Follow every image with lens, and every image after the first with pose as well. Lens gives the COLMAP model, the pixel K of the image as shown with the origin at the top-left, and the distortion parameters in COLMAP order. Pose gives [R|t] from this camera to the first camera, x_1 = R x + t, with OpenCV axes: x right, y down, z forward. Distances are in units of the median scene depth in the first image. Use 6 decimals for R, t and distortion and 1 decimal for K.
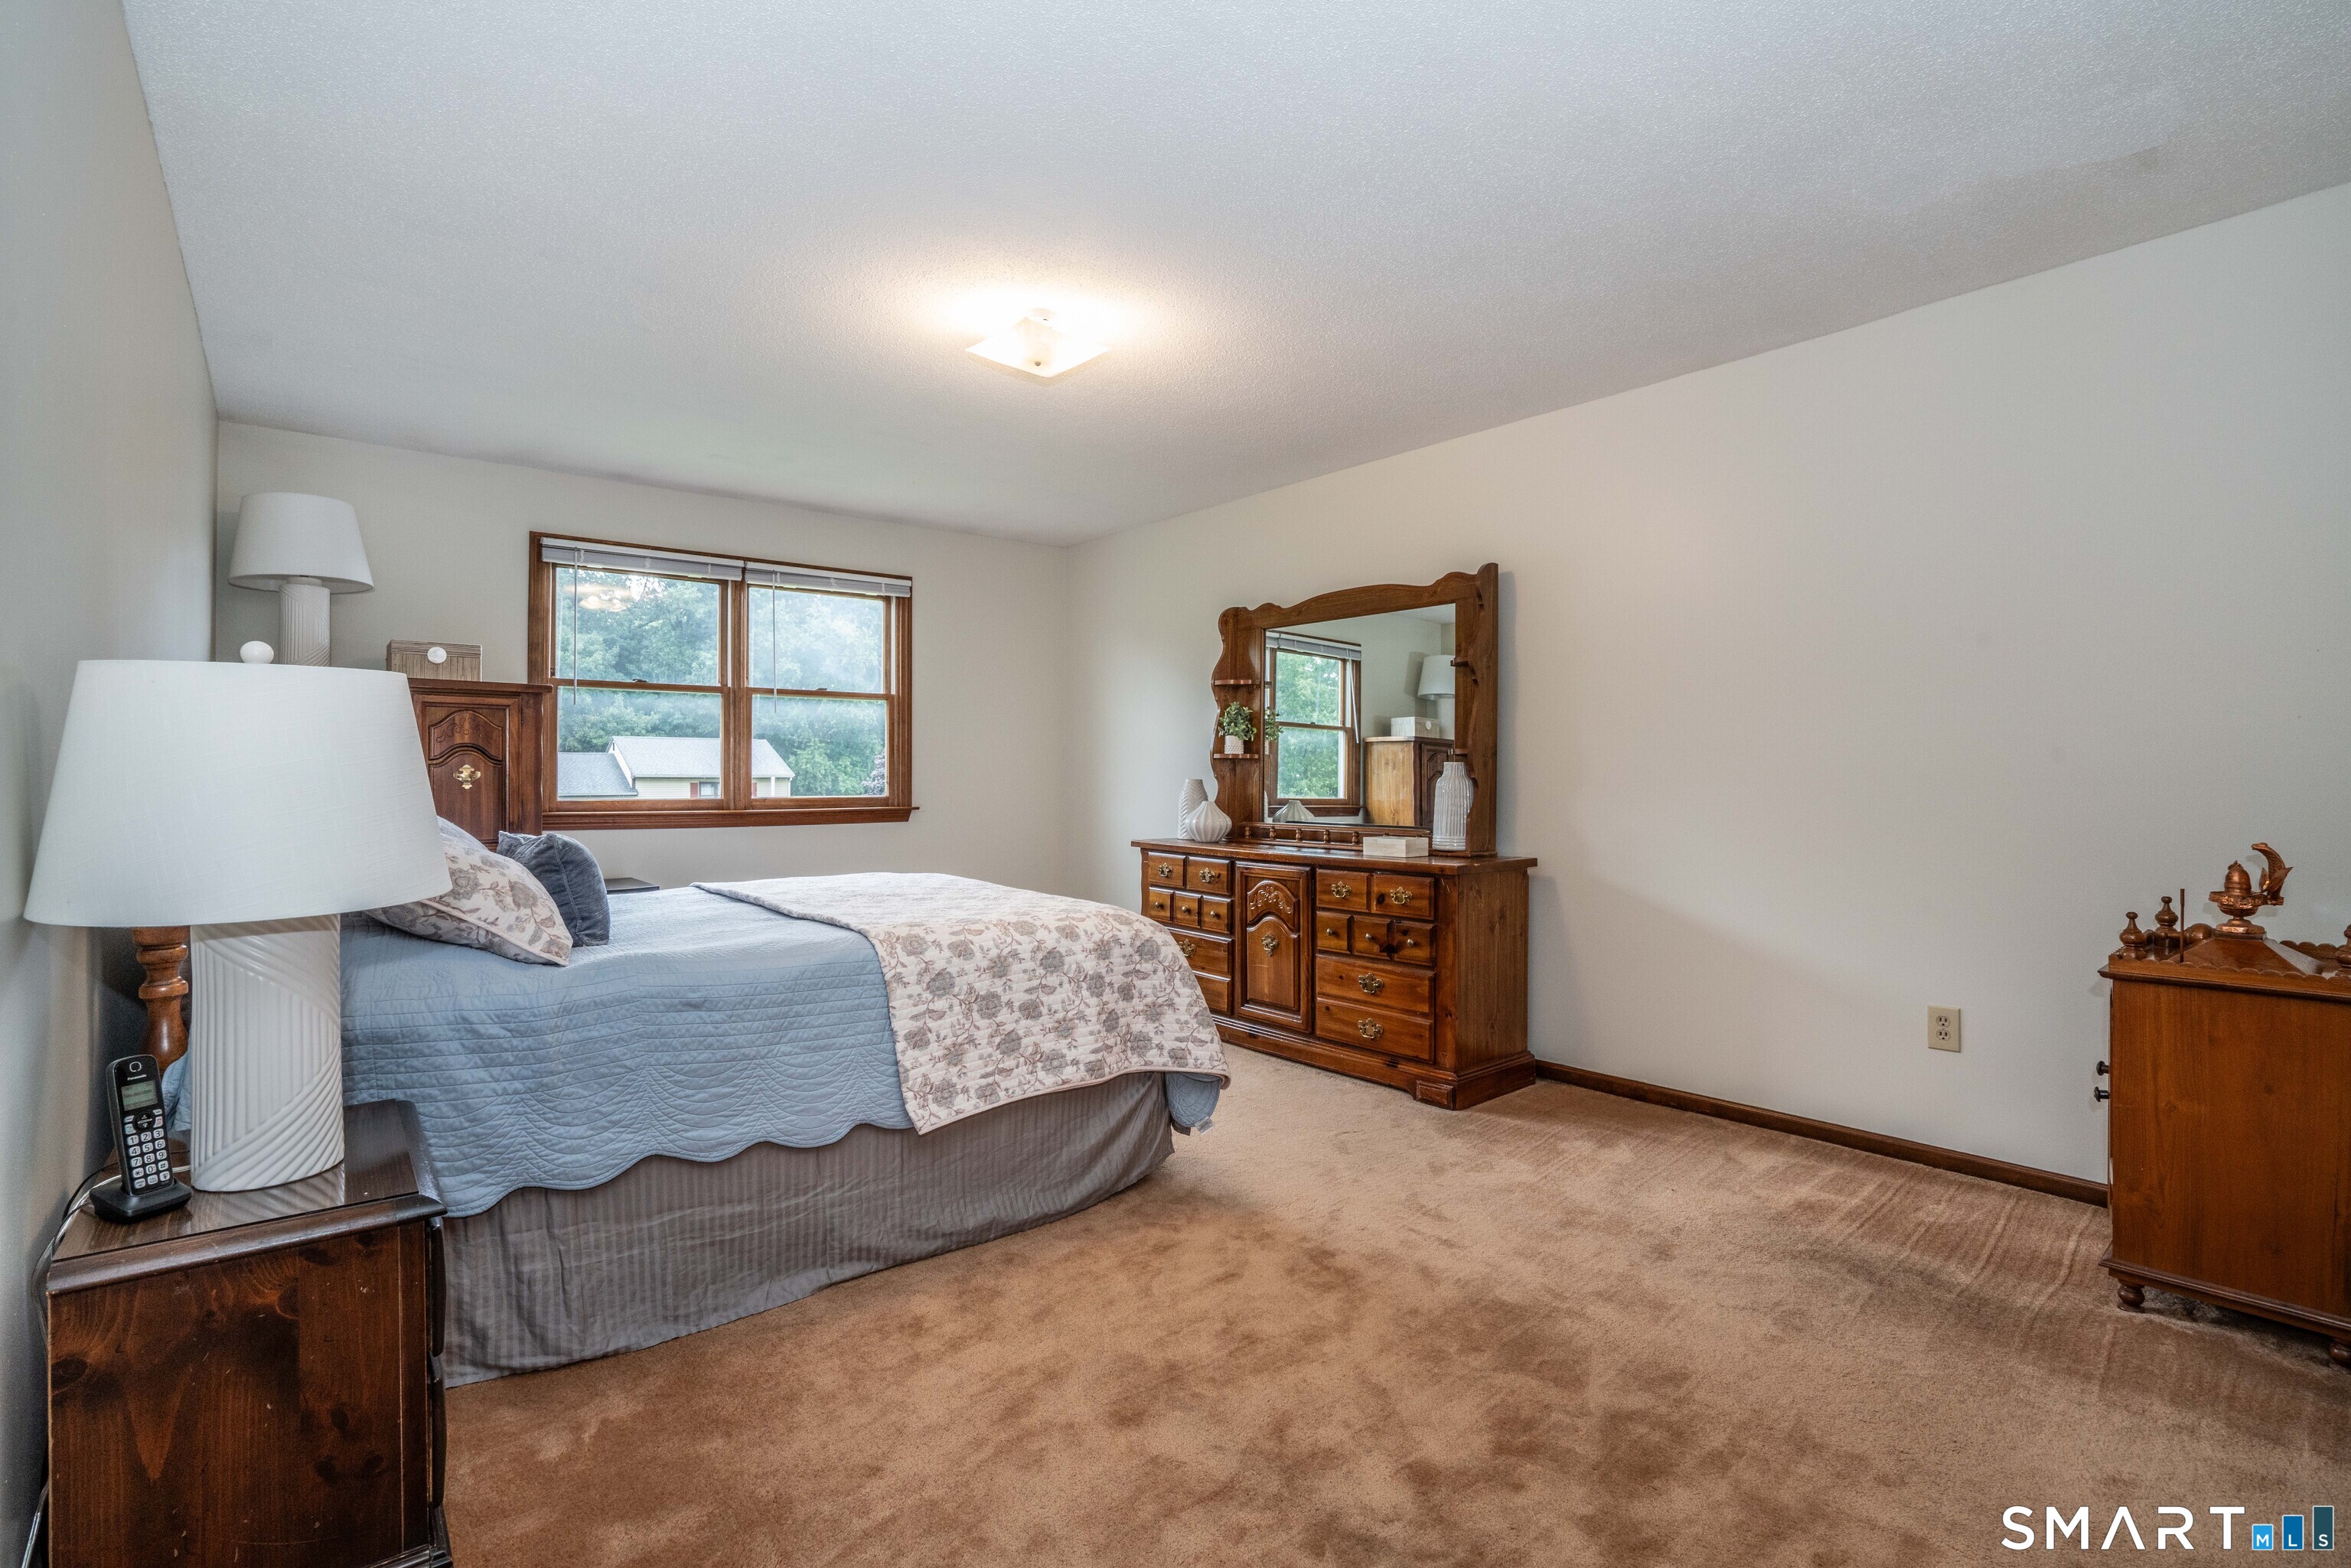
lens RADIAL K [[1079.1, 0, 1175.5], [0, 1079.1, 784.0], [0, 0, 1]] dist [-0.046483, 0.000194]
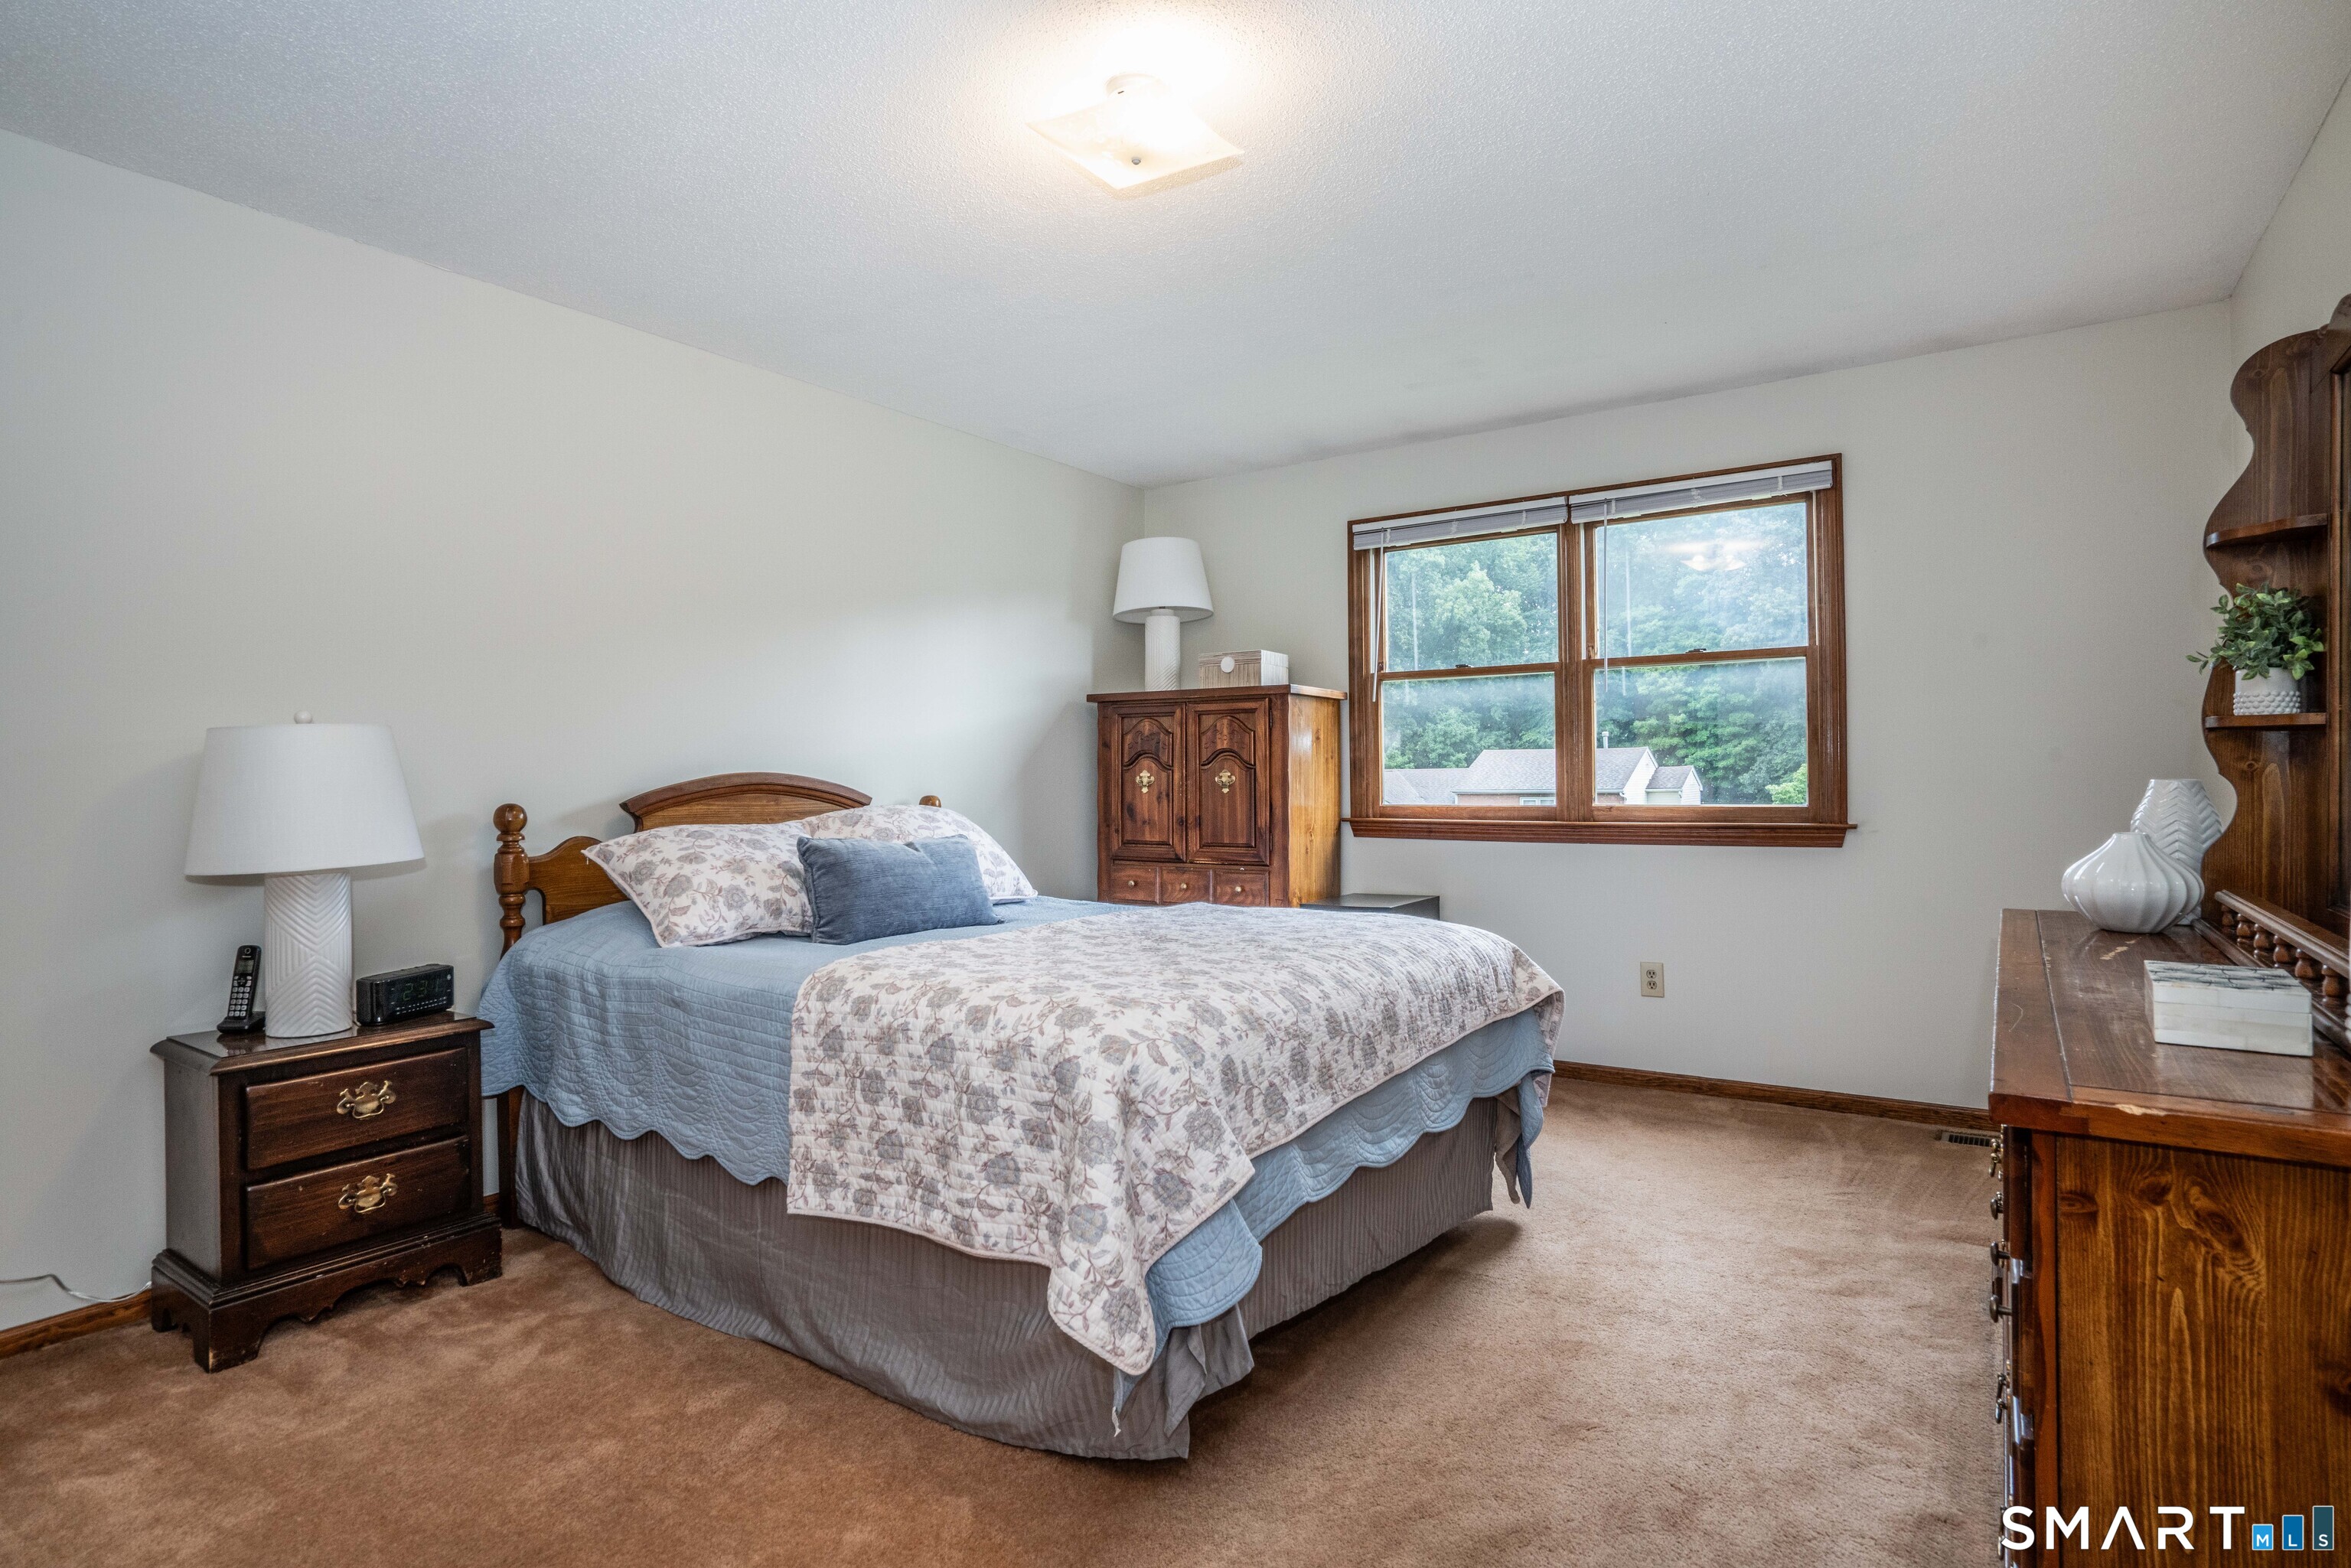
lens RADIAL K [[1233.0, 0, 1203.2], [0, 1233.0, 788.8], [0, 0, 1]] dist [-0.017146, 0.000531]
pose [[0.259600, 0.004182, -0.965707, 0.481799], [0.003778, 0.999979, 0.005346, -0.006015], [0.965709, -0.005036, 0.259578, 0.663182]]
